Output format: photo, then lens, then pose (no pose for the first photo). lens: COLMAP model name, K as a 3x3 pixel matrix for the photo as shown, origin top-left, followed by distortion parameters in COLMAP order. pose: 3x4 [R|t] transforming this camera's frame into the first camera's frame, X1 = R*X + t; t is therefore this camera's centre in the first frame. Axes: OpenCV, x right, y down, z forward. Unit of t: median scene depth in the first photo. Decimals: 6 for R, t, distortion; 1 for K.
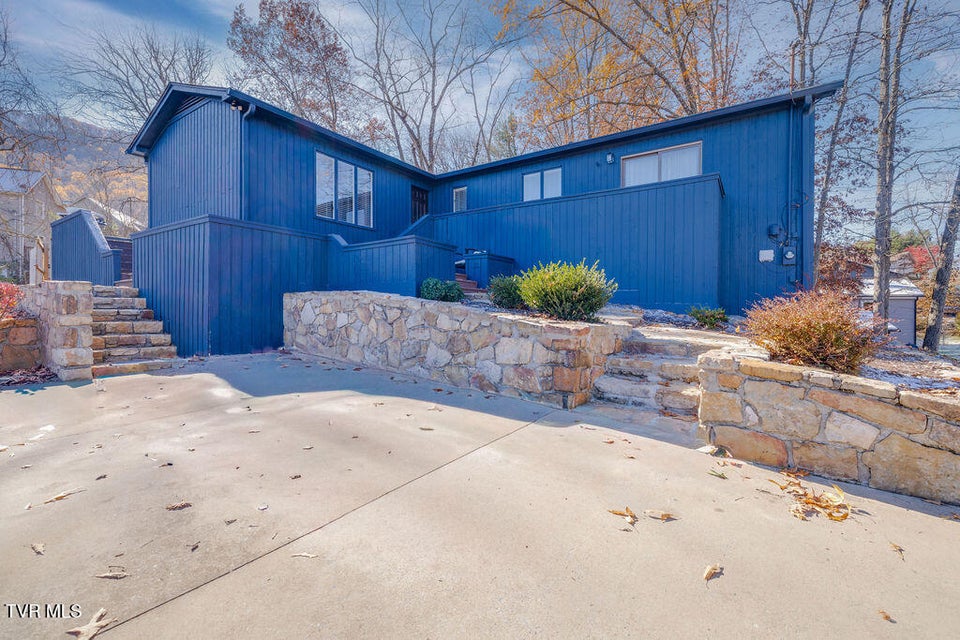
lens RADIAL K [[400.1, 0, 480.0], [0, 400.1, 320.0], [0, 0, 1]] dist [-0.000014, 0.000261]
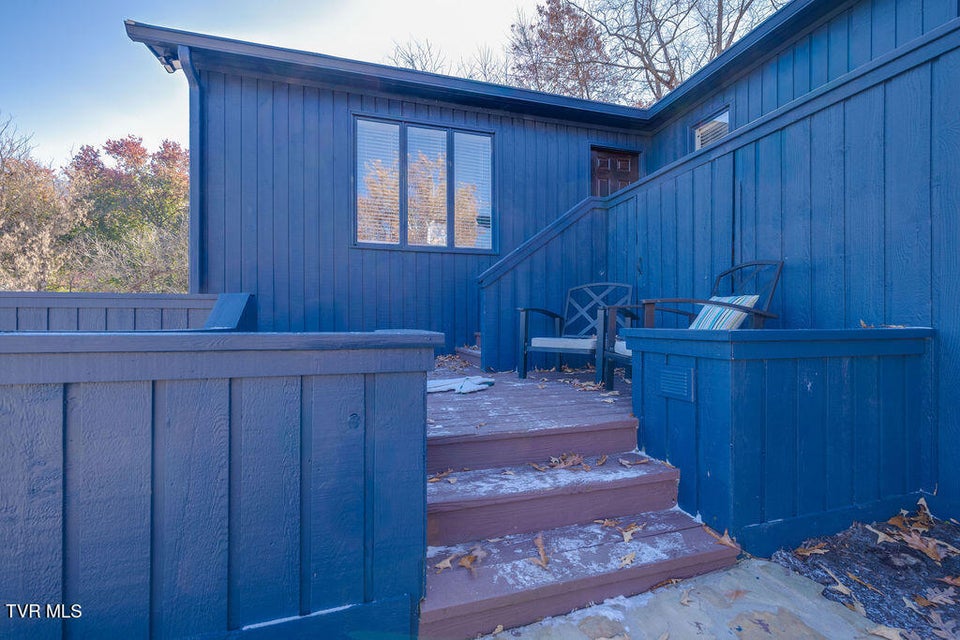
lens RADIAL K [[400.1, 0, 480.0], [0, 400.1, 320.0], [0, 0, 1]] dist [-0.000014, 0.000261]
pose [[0.776550, 0.001973, -0.630052, 0.052497], [-0.008894, 0.999930, -0.007831, -0.251484], [0.629992, 0.011685, 0.776513, 1.111687]]
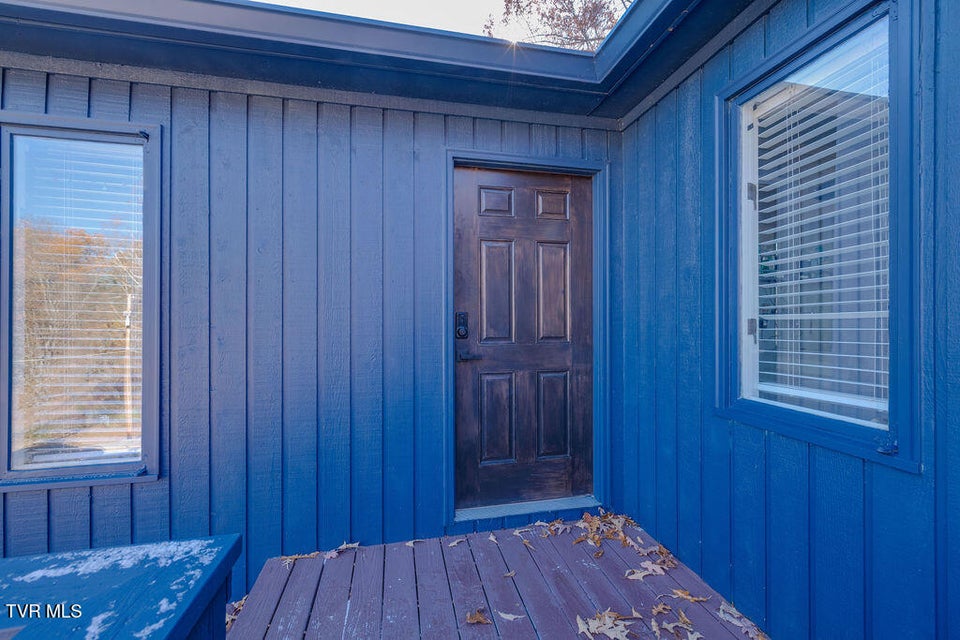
lens RADIAL K [[400.1, 0, 480.0], [0, 400.1, 320.0], [0, 0, 1]] dist [-0.000014, 0.000261]
pose [[0.734272, 0.004838, -0.678838, -0.081877], [-0.009678, 0.999948, -0.003341, -0.536920], [0.678786, 0.009023, 0.734281, 1.779698]]
